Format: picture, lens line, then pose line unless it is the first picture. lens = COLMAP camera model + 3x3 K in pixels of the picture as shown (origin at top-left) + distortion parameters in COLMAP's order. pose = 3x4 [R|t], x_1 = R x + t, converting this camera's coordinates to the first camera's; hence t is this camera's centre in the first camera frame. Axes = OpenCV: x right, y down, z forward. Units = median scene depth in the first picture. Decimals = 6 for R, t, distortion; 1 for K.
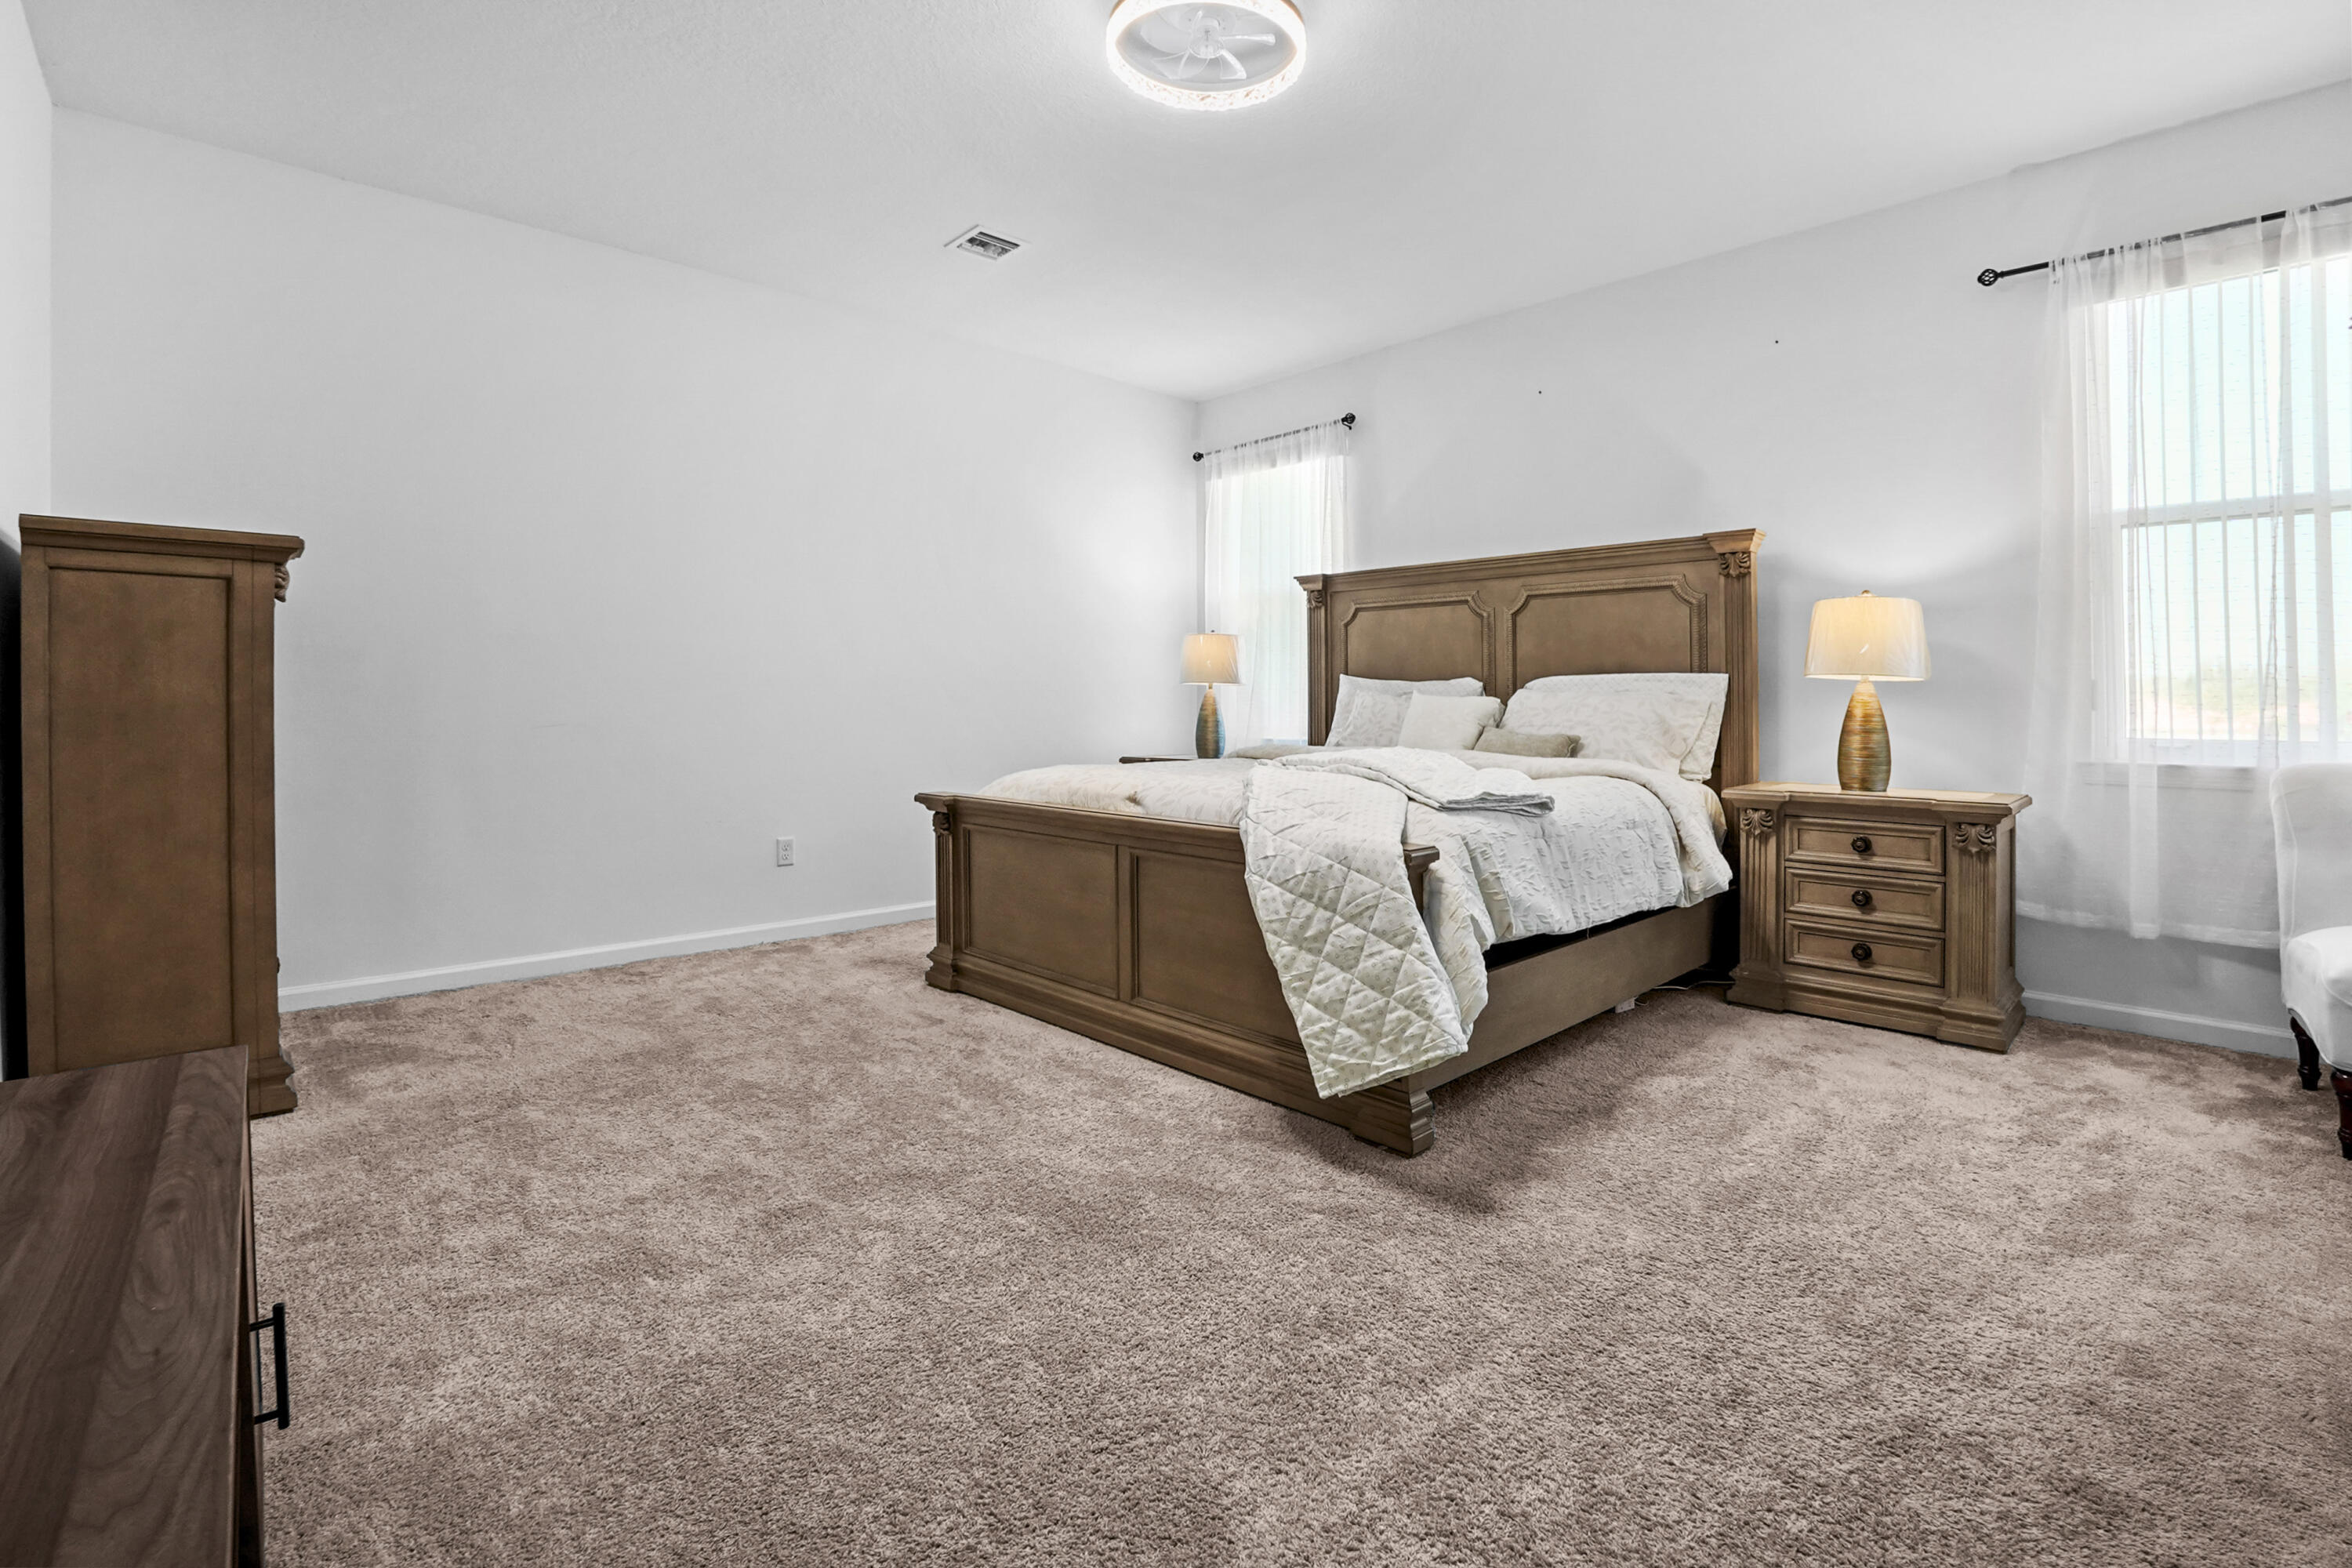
lens RADIAL K [[1063.0, 0, 1172.7], [0, 1063.0, 705.3], [0, 0, 1]] dist [-0.038758, 0.000063]
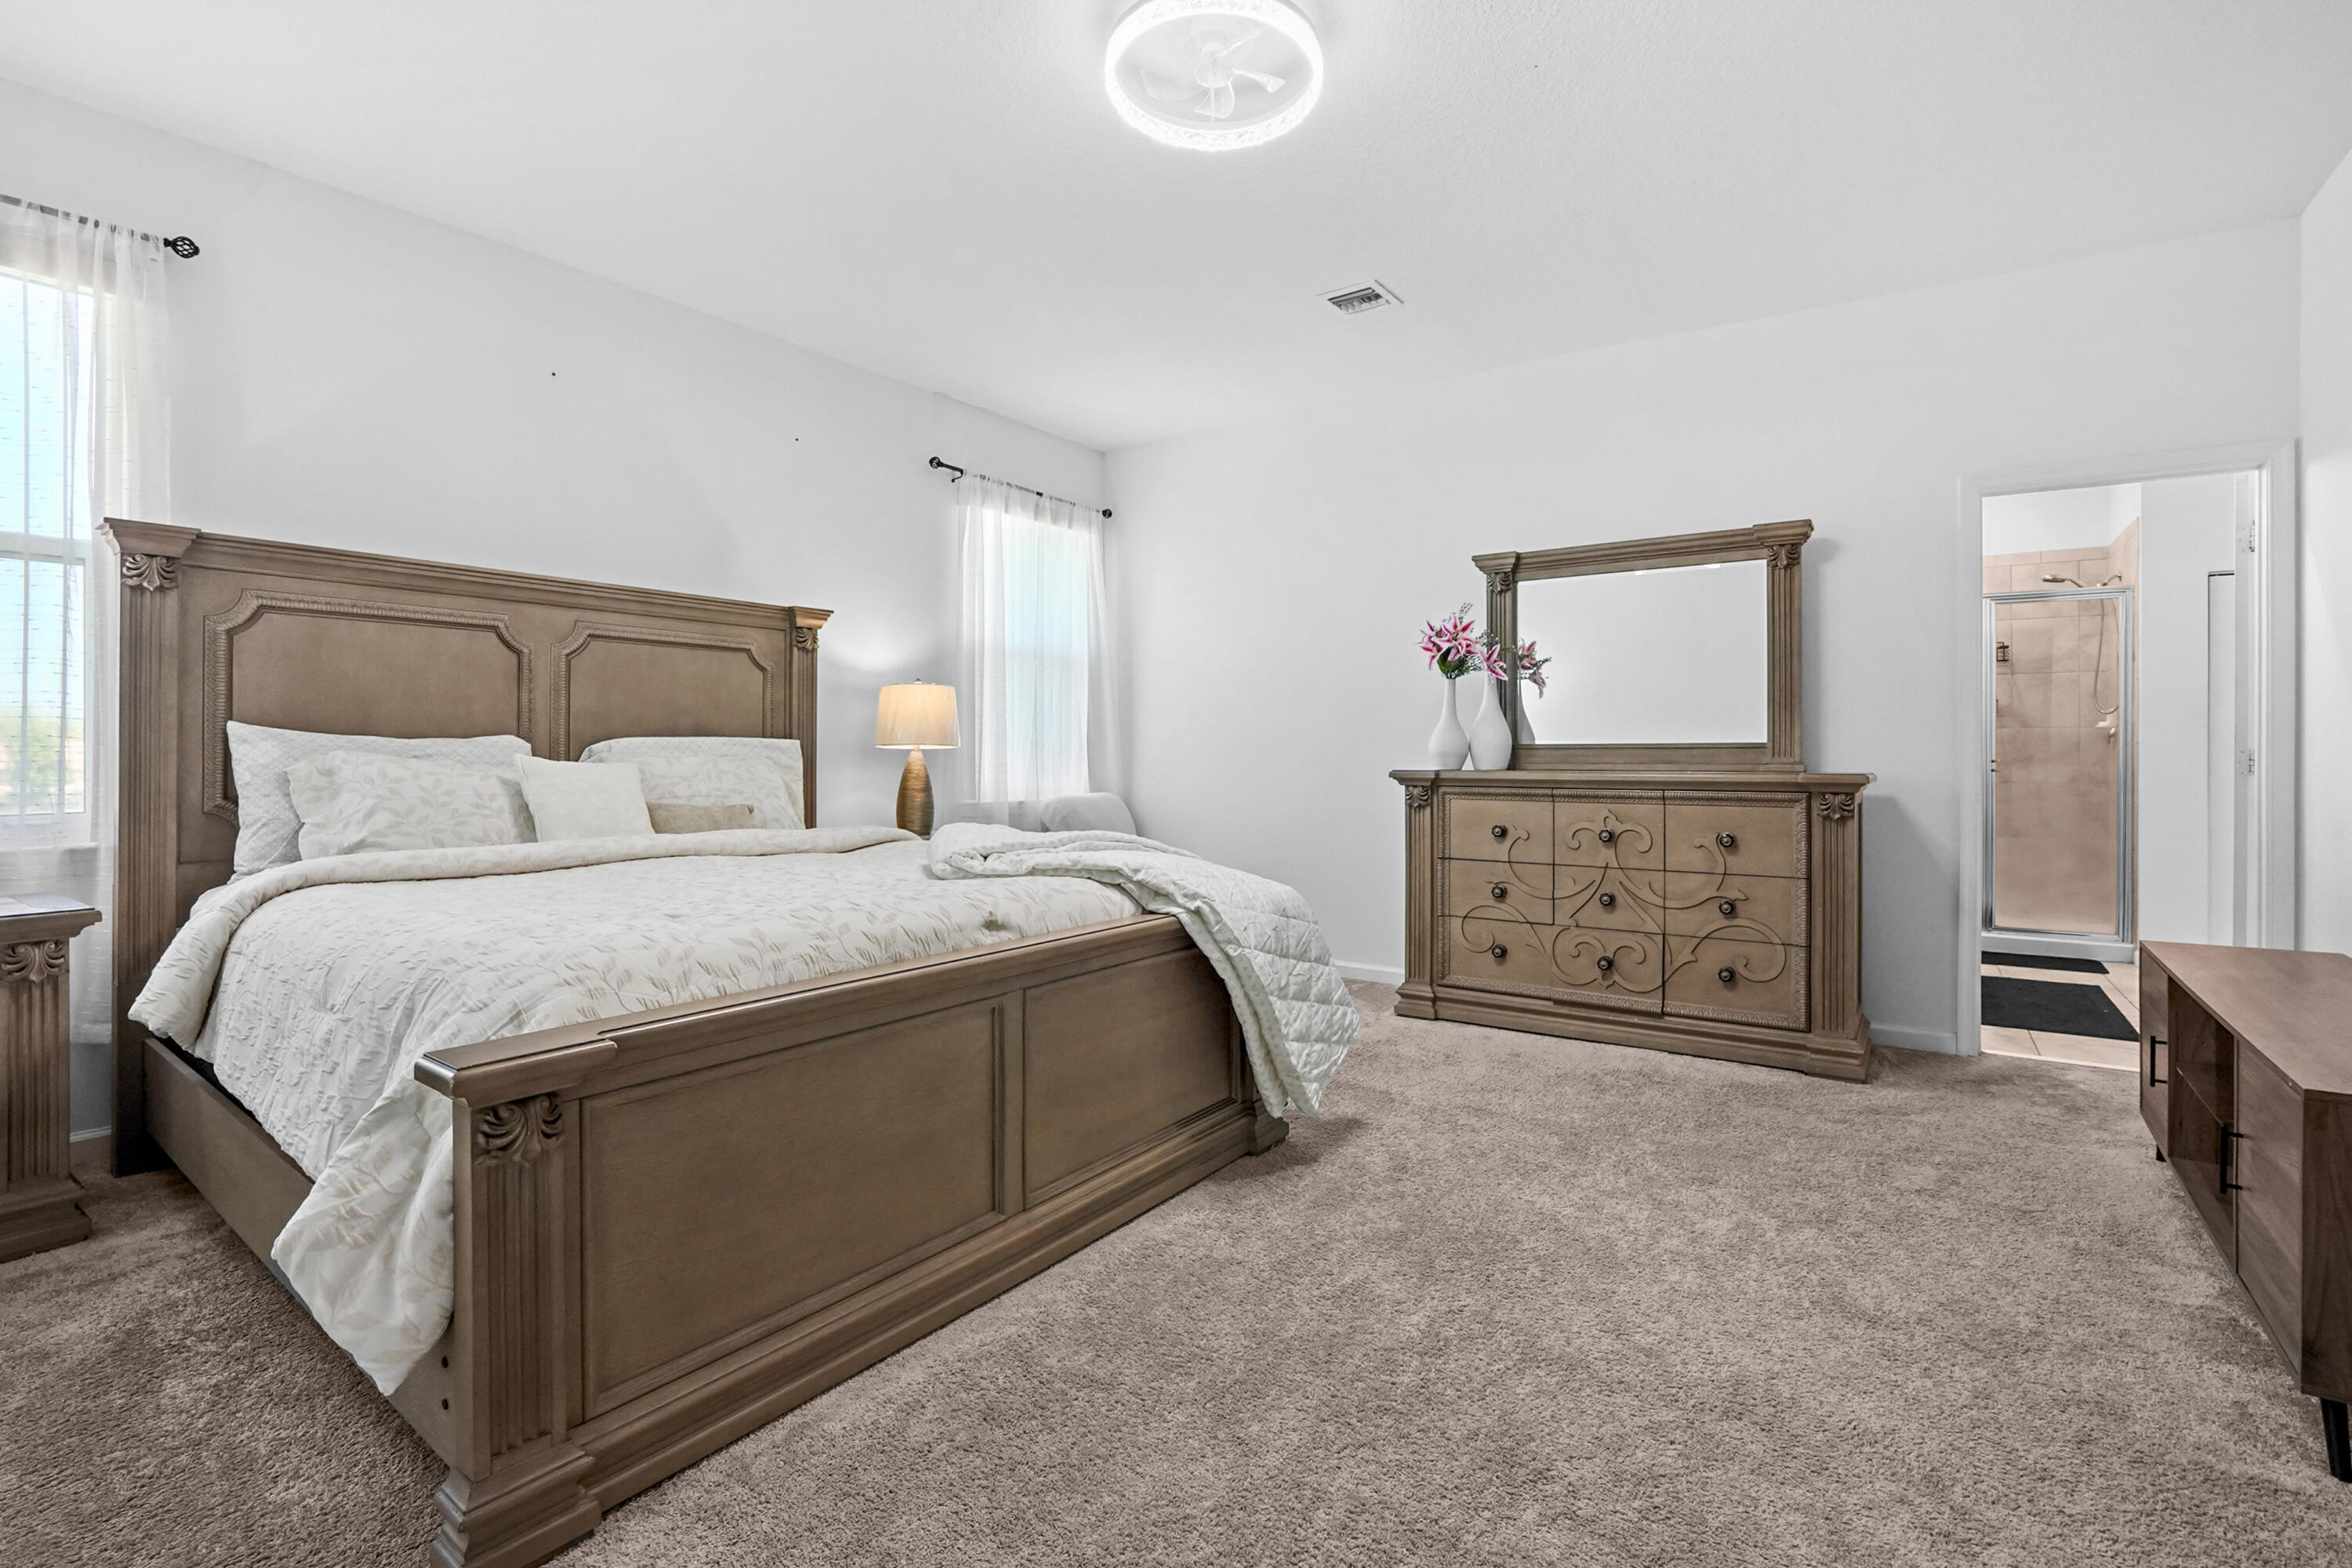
lens RADIAL K [[1074.0, 0, 1167.5], [0, 1074.0, 763.7], [0, 0, 1]] dist [-0.041765, -0.000104]
pose [[-0.187159, -0.009215, 0.982286, -0.613767], [-0.001643, 0.999958, 0.009067, -0.017942], [-0.982328, 0.000084, -0.187166, 0.848801]]
